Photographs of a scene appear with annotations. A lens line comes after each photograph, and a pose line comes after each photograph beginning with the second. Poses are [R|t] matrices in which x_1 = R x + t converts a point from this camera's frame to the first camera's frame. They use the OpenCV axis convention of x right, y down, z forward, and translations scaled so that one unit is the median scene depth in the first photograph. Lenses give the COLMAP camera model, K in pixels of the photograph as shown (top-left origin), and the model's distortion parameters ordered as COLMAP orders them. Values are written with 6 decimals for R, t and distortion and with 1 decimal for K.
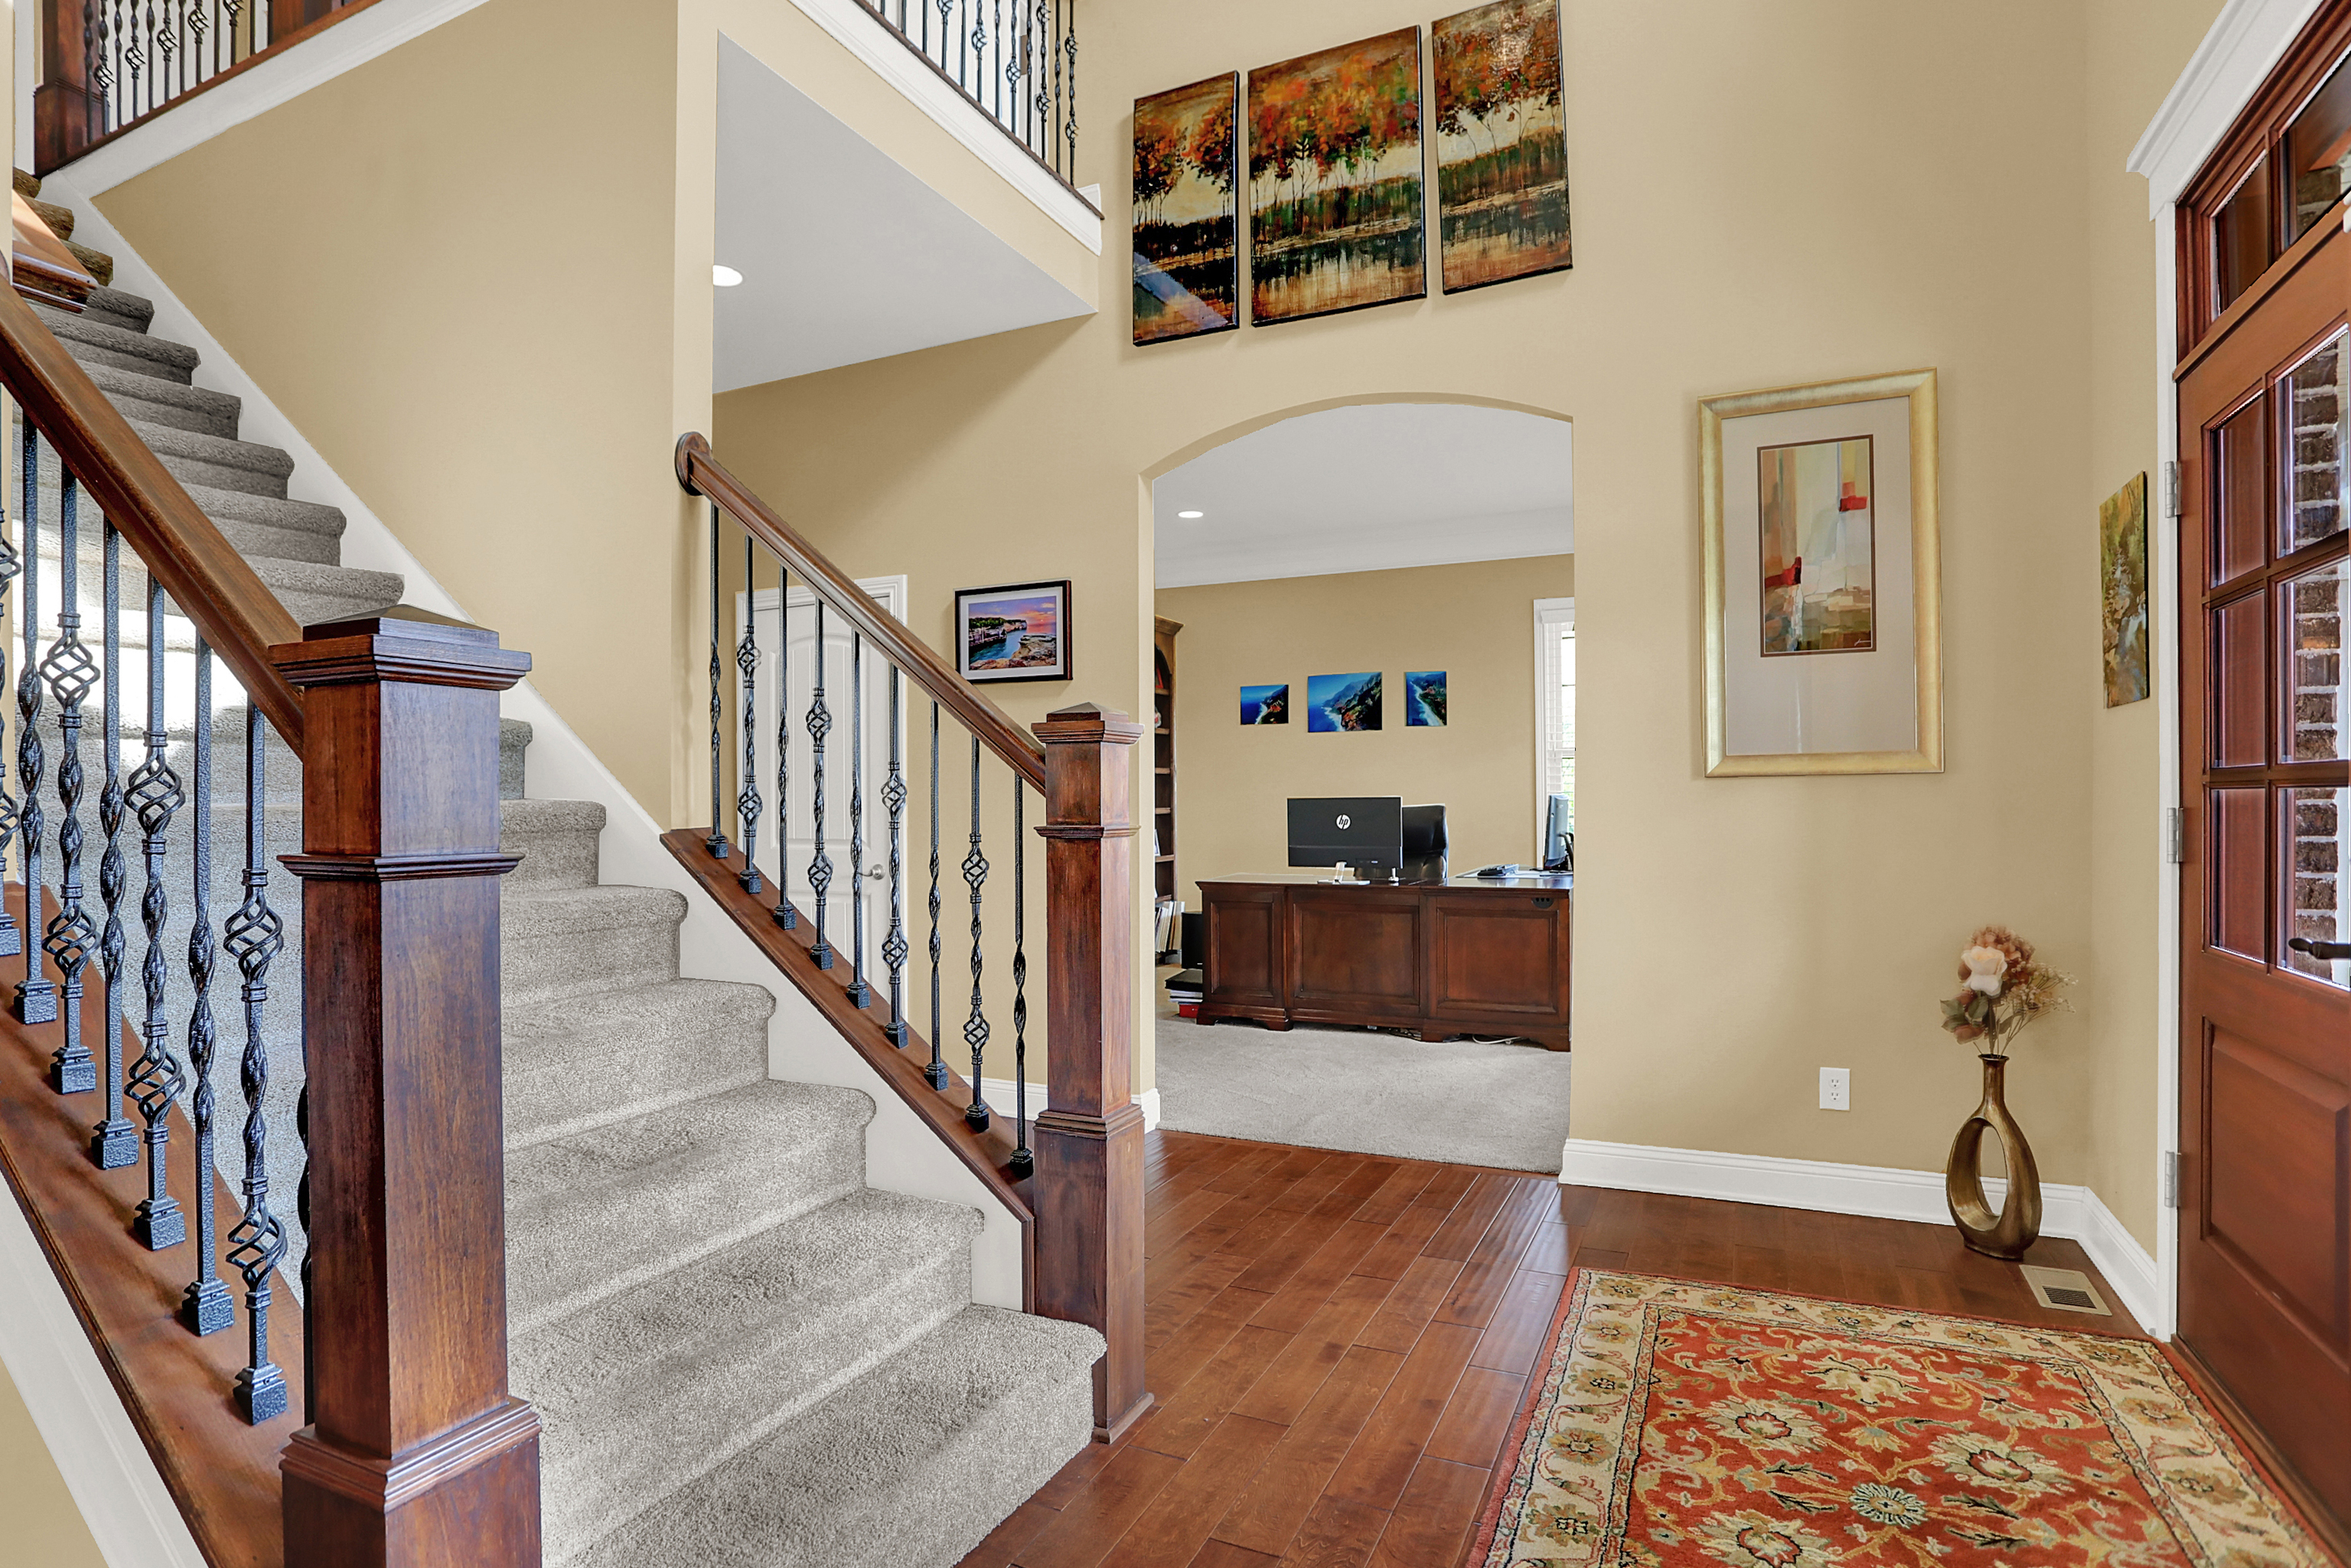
lens RADIAL K [[1215.9, 0, 1160.2], [0, 1215.9, 790.3], [0, 0, 1]] dist [-0.076222, 0.034488]
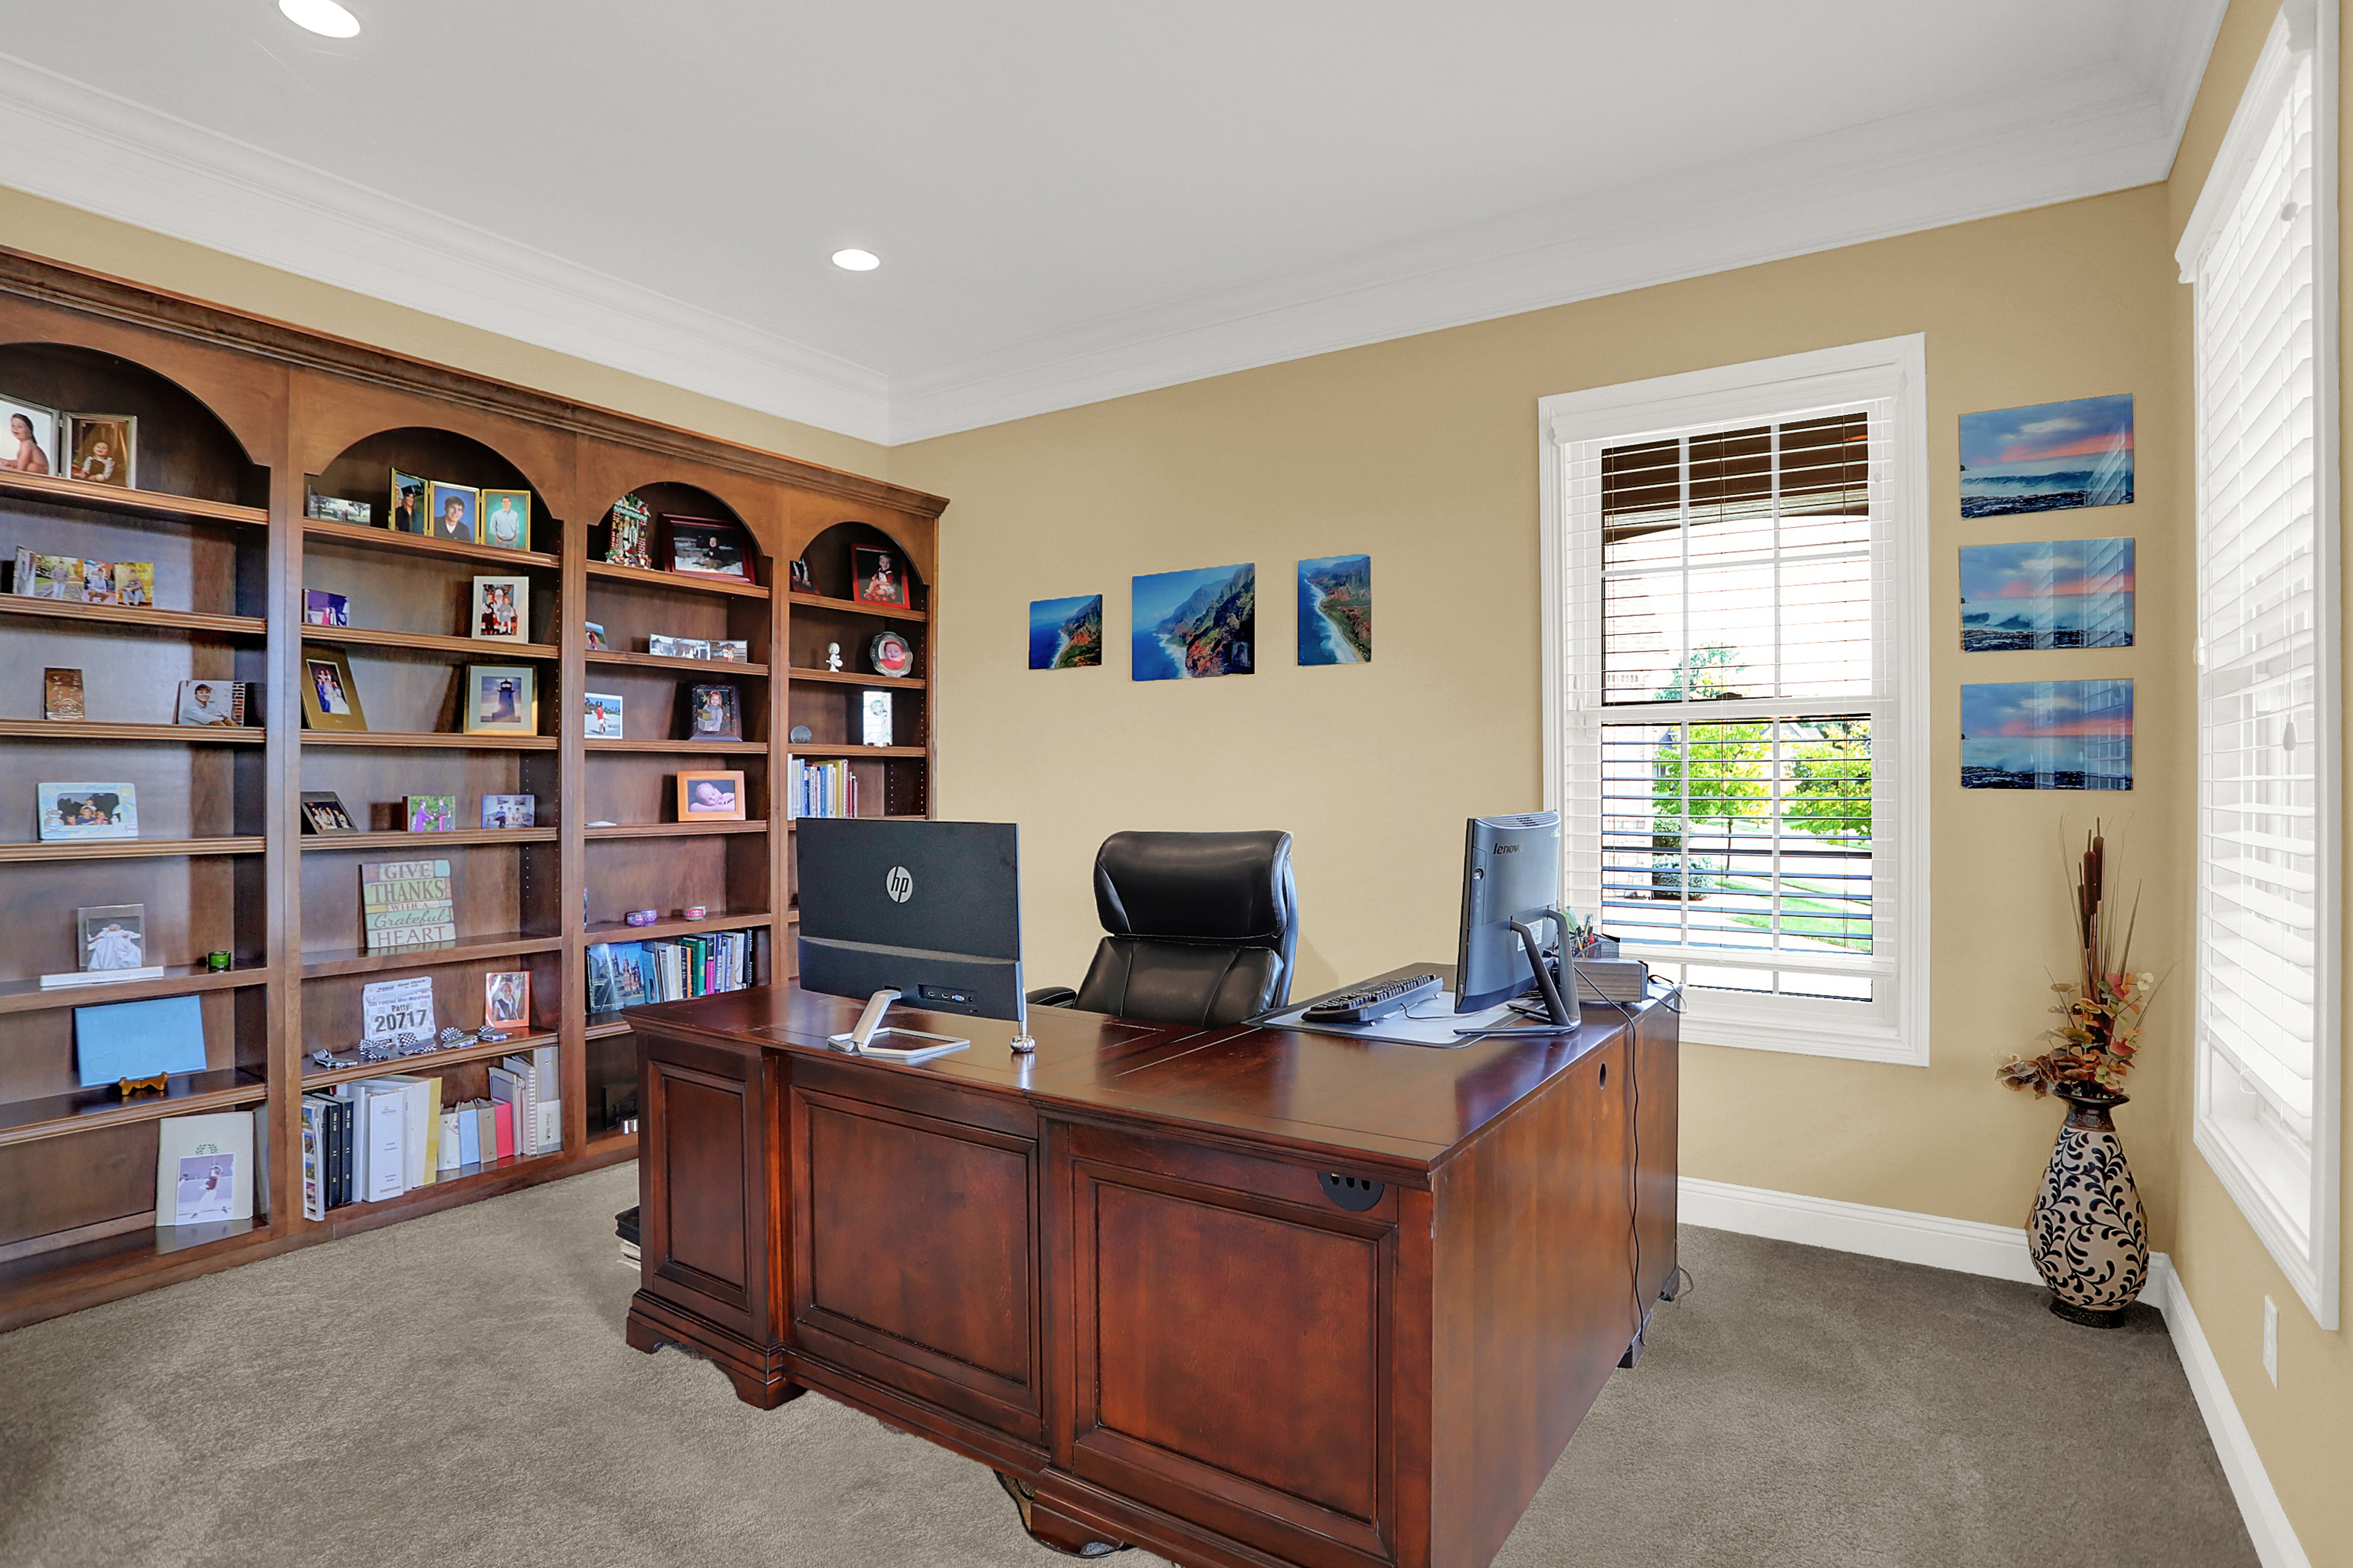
lens RADIAL K [[1217.0, 0, 1161.1], [0, 1217.0, 790.3], [0, 0, 1]] dist [-0.076222, 0.034488]
pose [[0.992430, 0.008539, -0.122513, 0.432446], [-0.006866, 0.999877, 0.014073, -0.013740], [0.122619, -0.013125, 0.992367, 0.989126]]
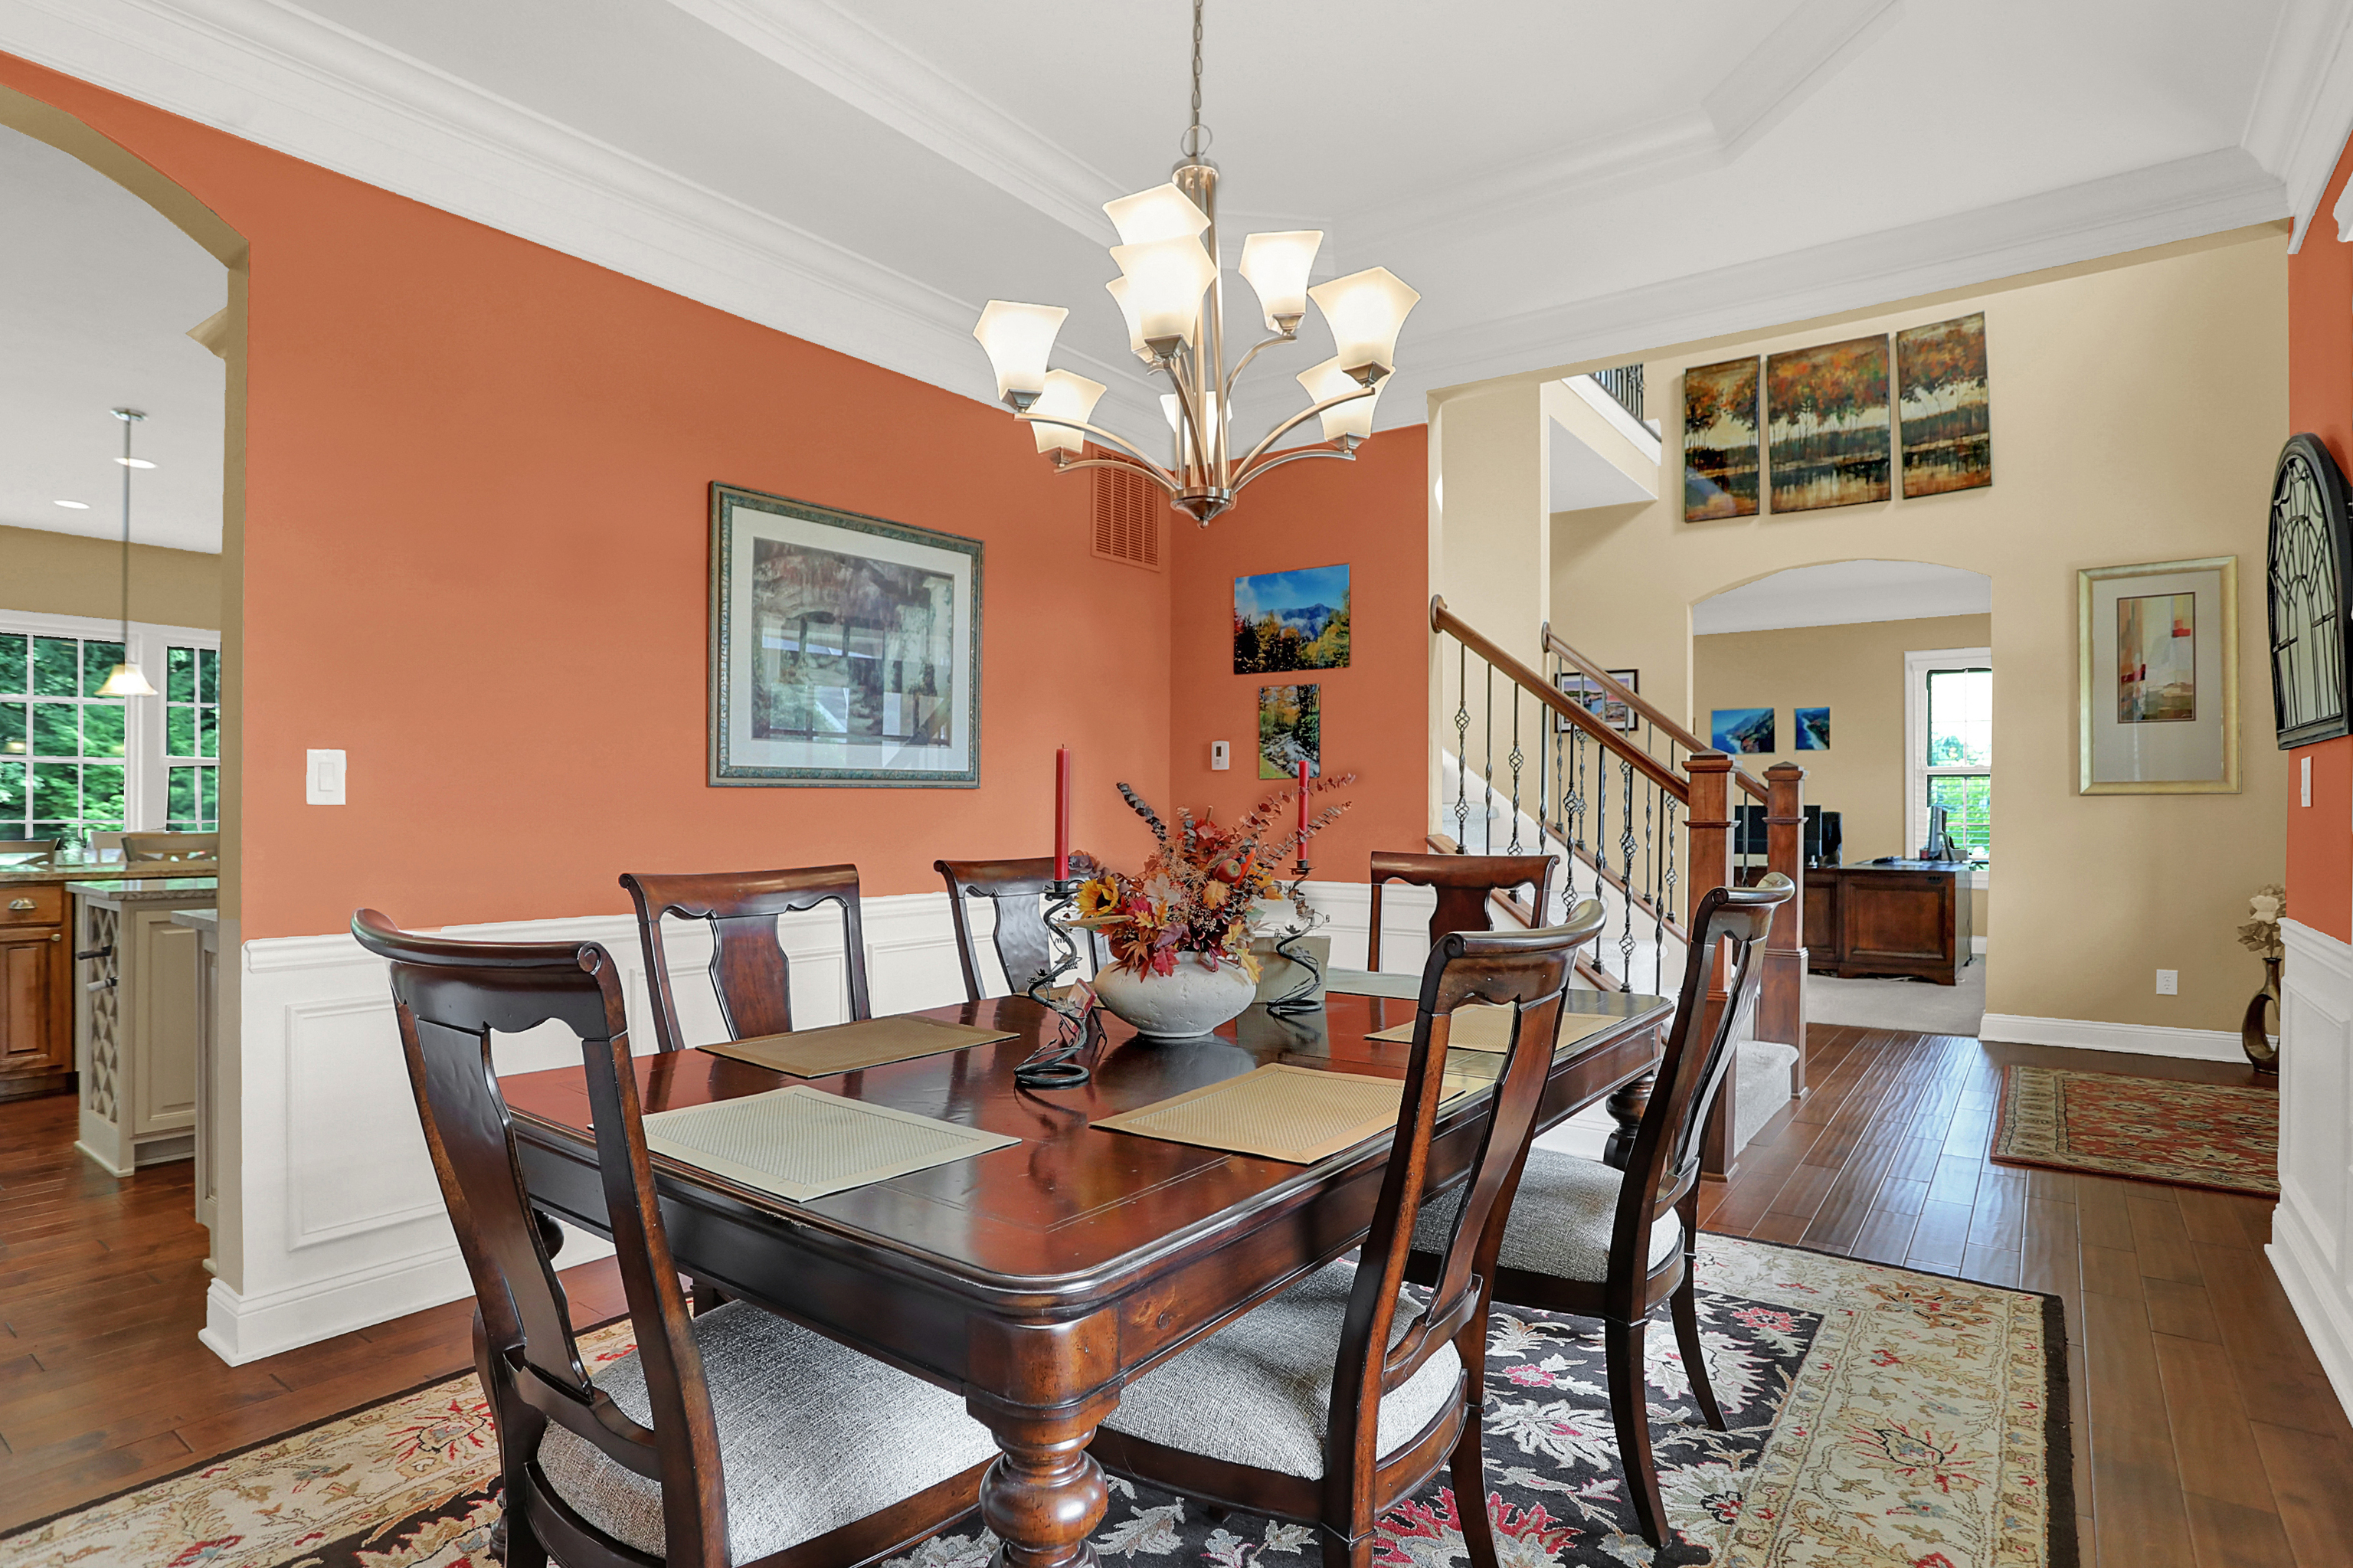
lens RADIAL K [[1180.1, 0, 1180.4], [0, 1180.1, 795.9], [0, 0, 1]] dist [-0.078800, 0.032206]
pose [[0.979709, 0.006059, -0.200334, -0.396296], [-0.005897, 0.999982, 0.001409, -0.003868], [0.200338, -0.000199, 0.979727, -0.699858]]
